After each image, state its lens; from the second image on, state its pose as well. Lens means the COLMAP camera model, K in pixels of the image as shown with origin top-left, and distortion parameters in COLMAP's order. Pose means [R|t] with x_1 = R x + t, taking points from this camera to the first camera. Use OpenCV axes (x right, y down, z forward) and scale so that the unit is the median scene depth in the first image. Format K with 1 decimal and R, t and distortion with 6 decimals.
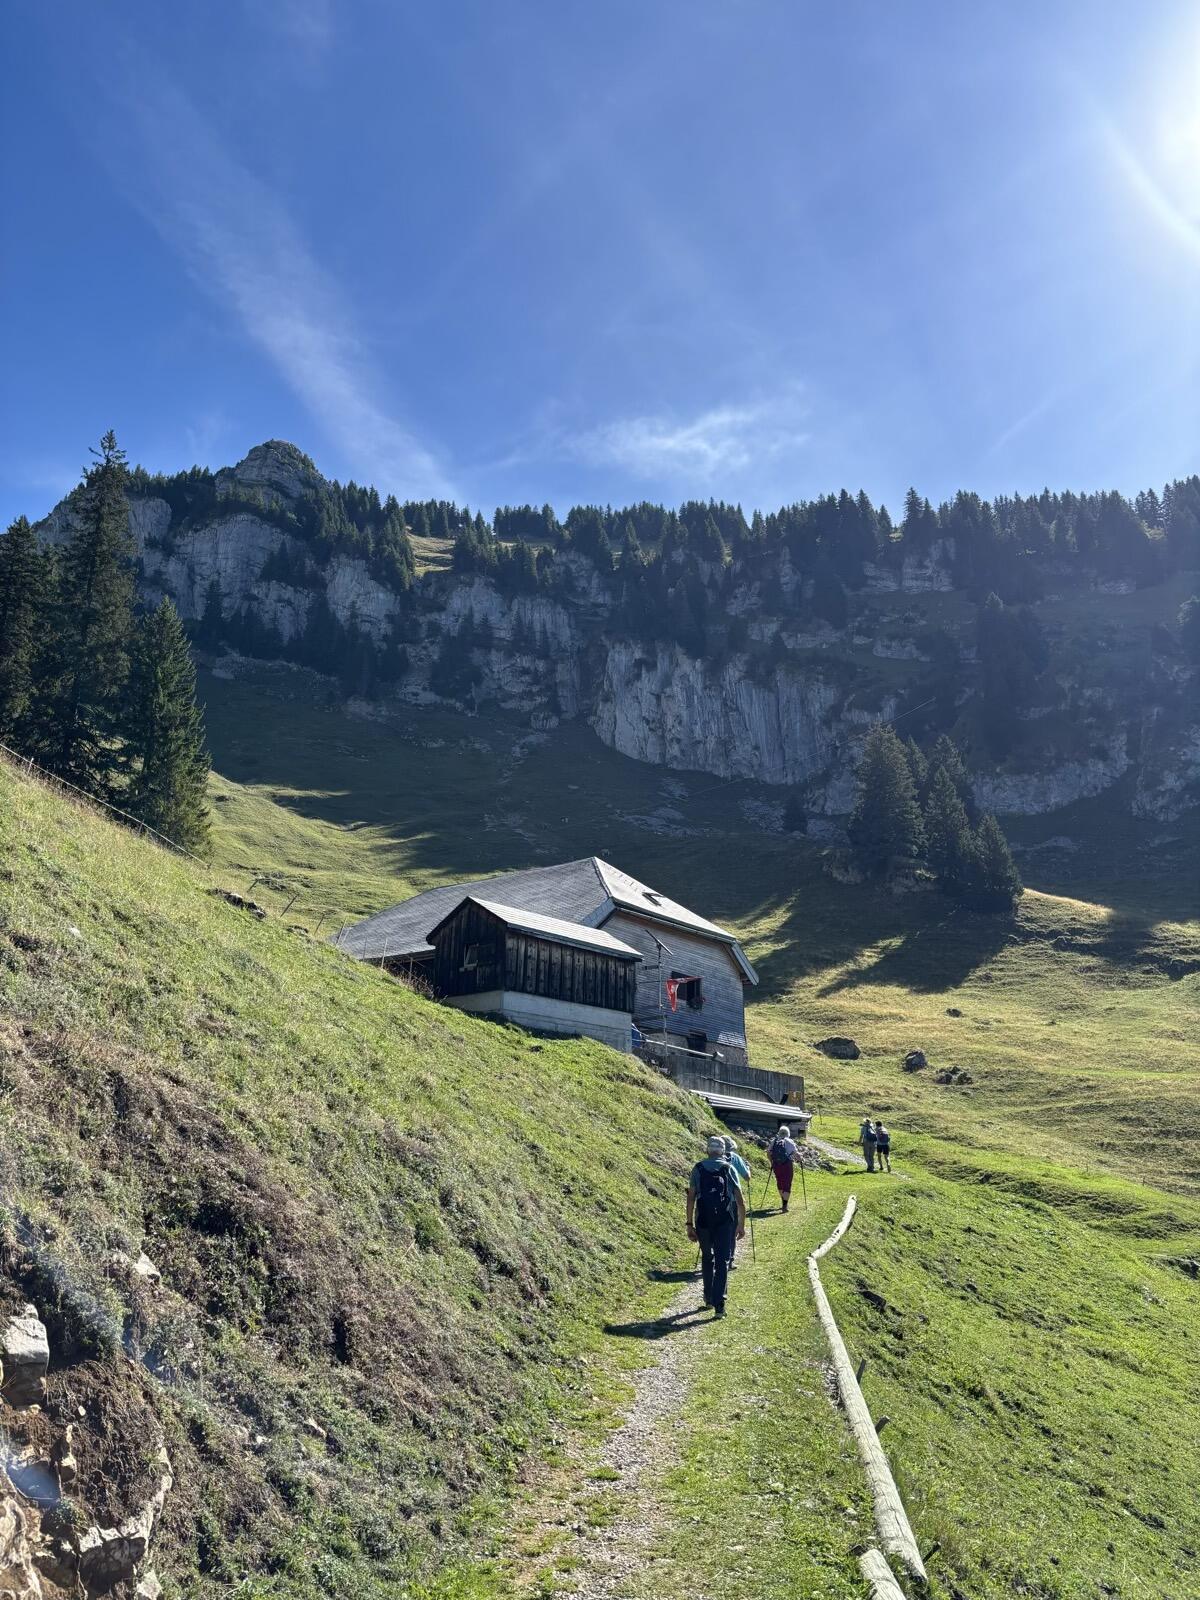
lens RADIAL K [[1231.9, 0, 600.0], [0, 1231.9, 800.0], [0, 0, 1]] dist [0.079912, -0.256849]
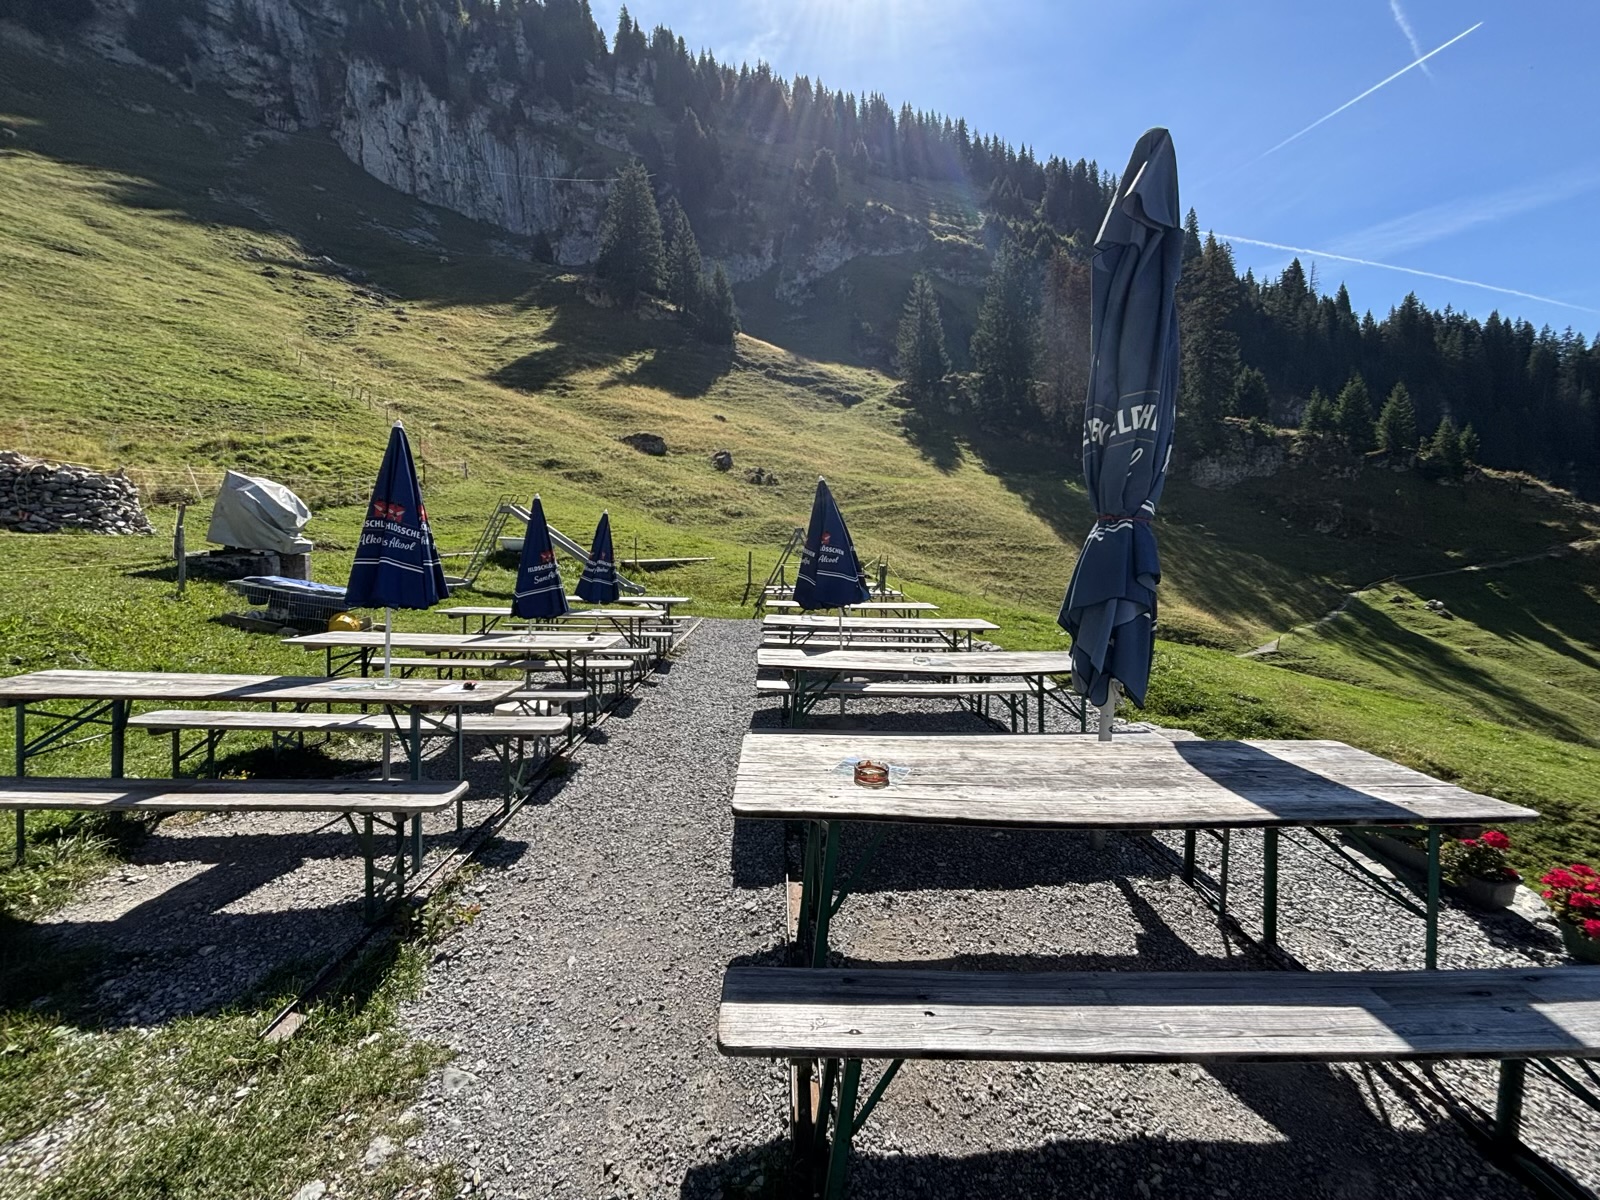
lens RADIAL K [[640.6, 0, 801.5], [0, 640.6, 597.5], [0, 0, 1]] dist [0.013968, -0.008460]
pose [[0.843836, -0.077439, 0.530984, 0.013036], [-0.150324, 0.915795, 0.372453, 0.072436], [-0.515115, -0.394109, 0.761140, 0.351048]]
